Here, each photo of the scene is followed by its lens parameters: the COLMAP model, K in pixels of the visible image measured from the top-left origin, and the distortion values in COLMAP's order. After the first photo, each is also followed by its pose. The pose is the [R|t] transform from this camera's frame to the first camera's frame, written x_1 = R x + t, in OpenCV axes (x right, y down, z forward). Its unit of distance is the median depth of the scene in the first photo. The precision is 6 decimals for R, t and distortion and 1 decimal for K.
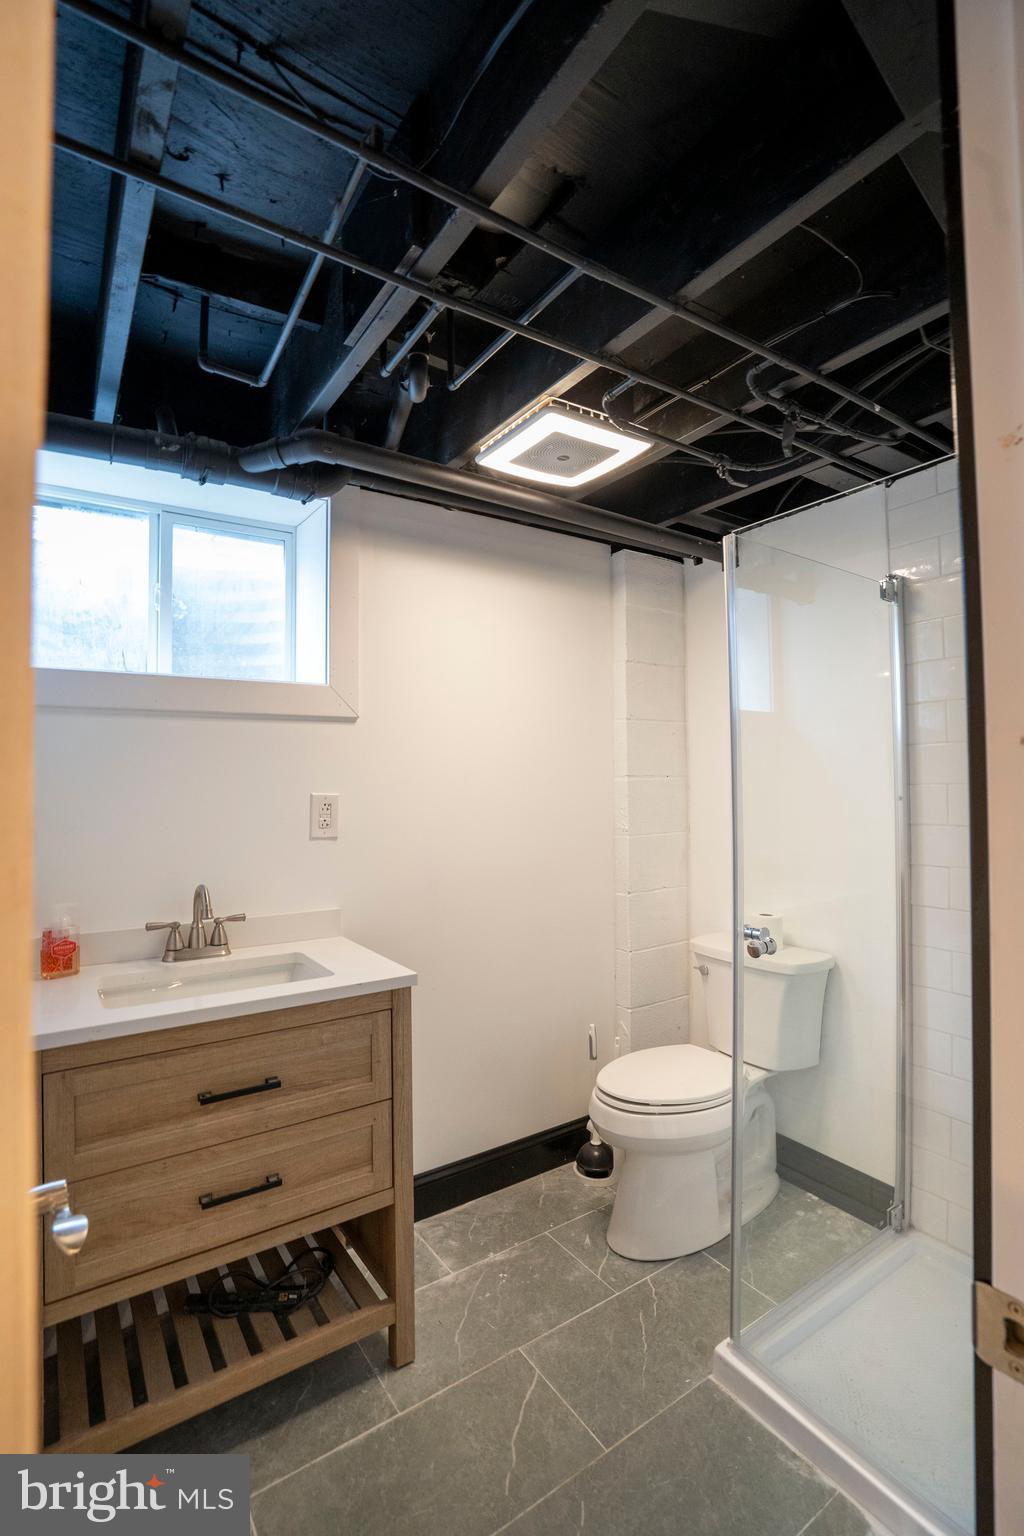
lens RADIAL K [[706.0, 0, 503.0], [0, 706.0, 767.9], [0, 0, 1]] dist [-0.034003, 0.004637]
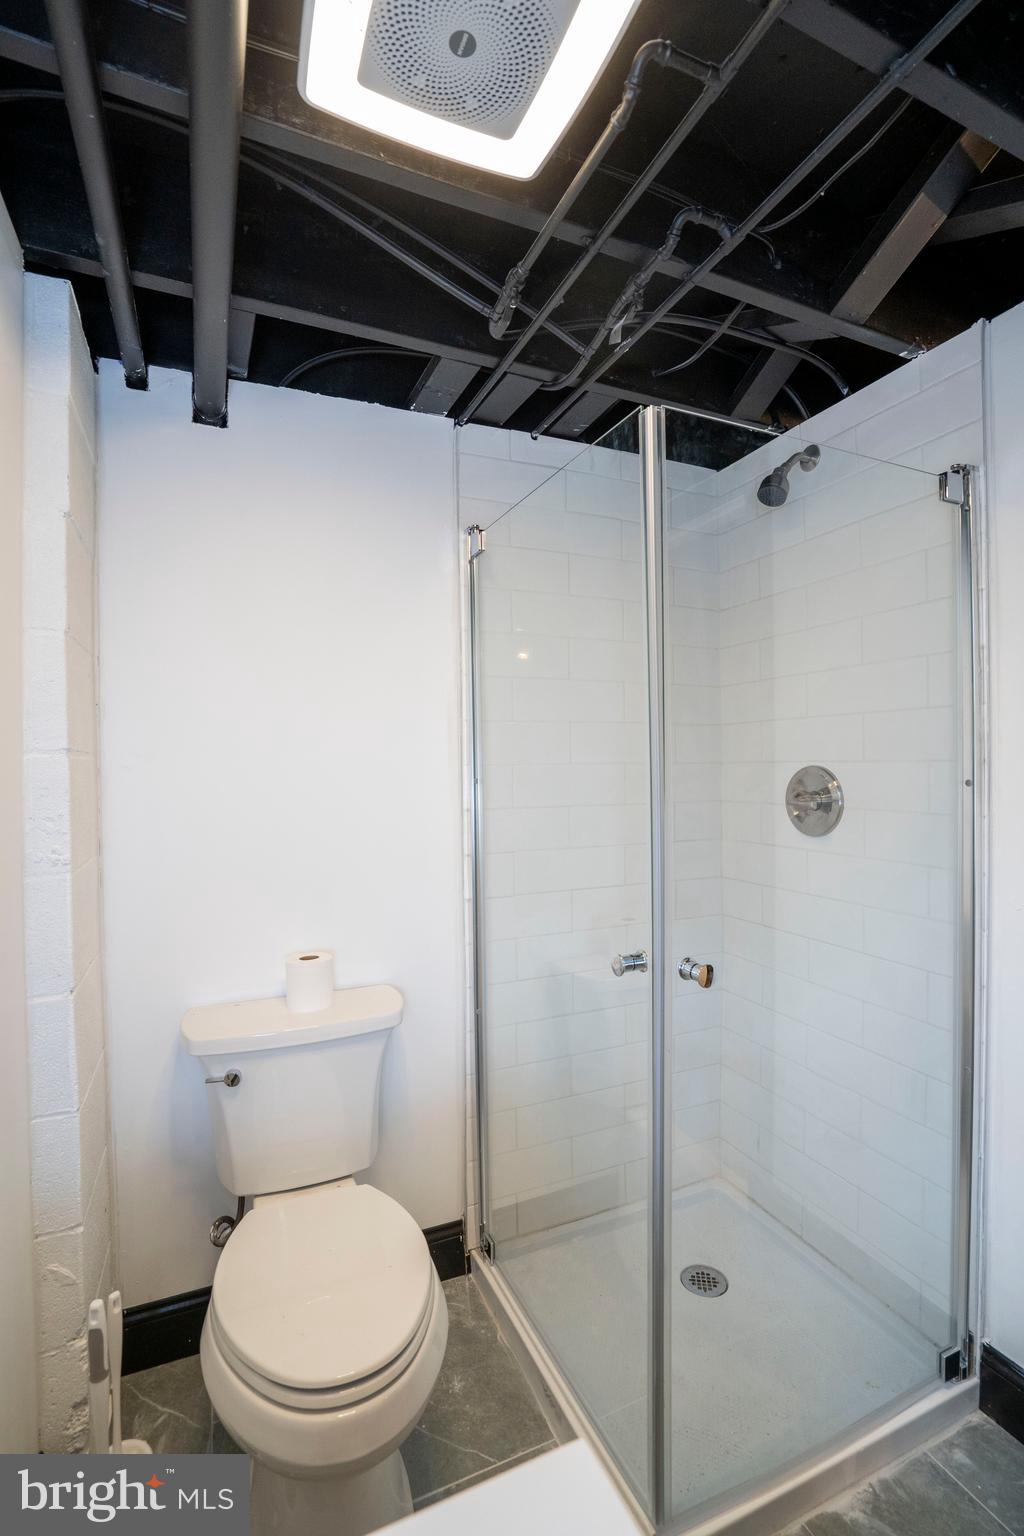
lens RADIAL K [[706.0, 0, 510.5], [0, 706.0, 768.4], [0, 0, 1]] dist [-0.034003, 0.004637]
pose [[0.160877, 0.001311, 0.986974, -0.262896], [-0.016478, 0.999863, 0.001358, 0.018932], [-0.986837, -0.016482, 0.160876, 0.675245]]
